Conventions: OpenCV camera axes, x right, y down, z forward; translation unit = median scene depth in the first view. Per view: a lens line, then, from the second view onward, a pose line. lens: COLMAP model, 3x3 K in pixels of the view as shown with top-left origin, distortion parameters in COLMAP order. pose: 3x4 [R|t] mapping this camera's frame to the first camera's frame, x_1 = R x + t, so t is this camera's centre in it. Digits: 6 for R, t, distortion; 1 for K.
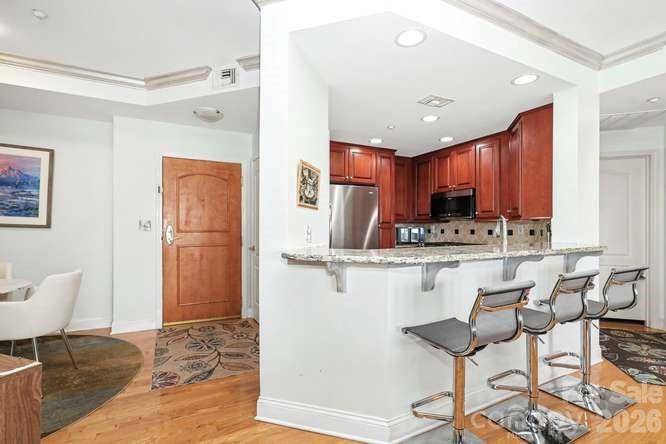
lens RADIAL K [[317.5, 0, 333.0], [0, 317.5, 222.0], [0, 0, 1]] dist [-0.000957, 0.000062]
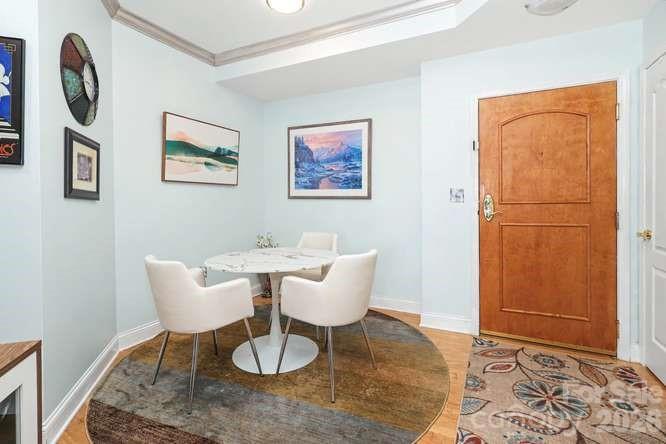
lens RADIAL K [[321.8, 0, 333.0], [0, 321.8, 207.9], [0, 0, 1]] dist [0.002012, 0.000915]
pose [[0.589304, 0.013469, -0.807799, -0.146297], [0.022075, 0.999219, 0.032764, 0.010482], [0.807610, -0.037140, 0.588546, 0.312638]]
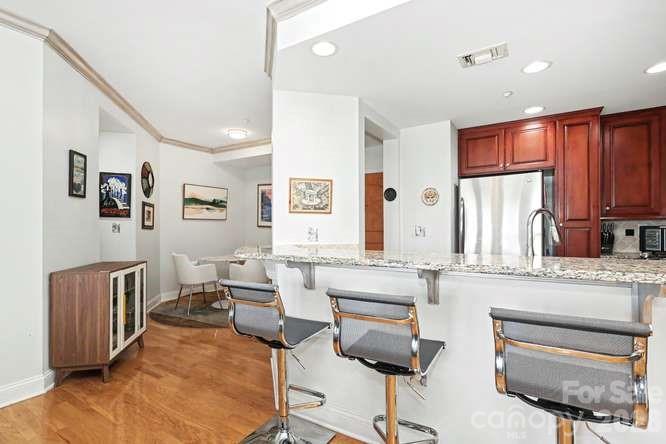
lens RADIAL K [[304.9, 0, 333.0], [0, 304.9, 222.0], [0, 0, 1]] dist [0.000631, 0.000200]
pose [[0.534133, -0.016465, -0.845240, 0.626877], [0.026211, 0.999652, -0.002909, -0.001710], [0.844994, -0.020601, 0.534379, 0.266758]]
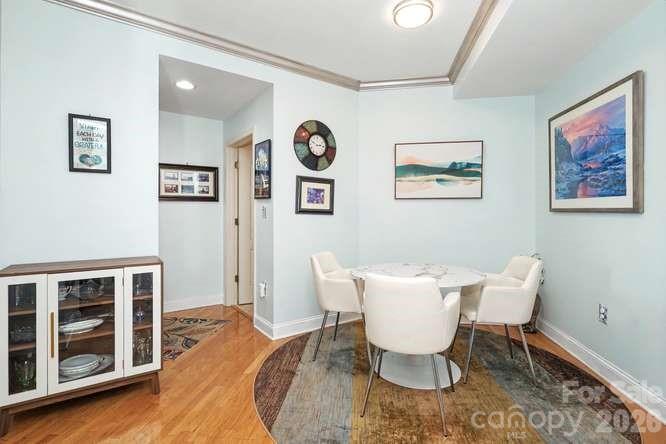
lens RADIAL K [[316.5, 0, 333.9], [0, 316.5, 211.9], [0, 0, 1]] dist [0.001844, 0.000470]
pose [[-0.586016, -0.002456, -0.810296, -0.125311], [0.019705, 0.999656, -0.017281, 0.014951], [0.810060, -0.026094, -0.585766, 0.894270]]
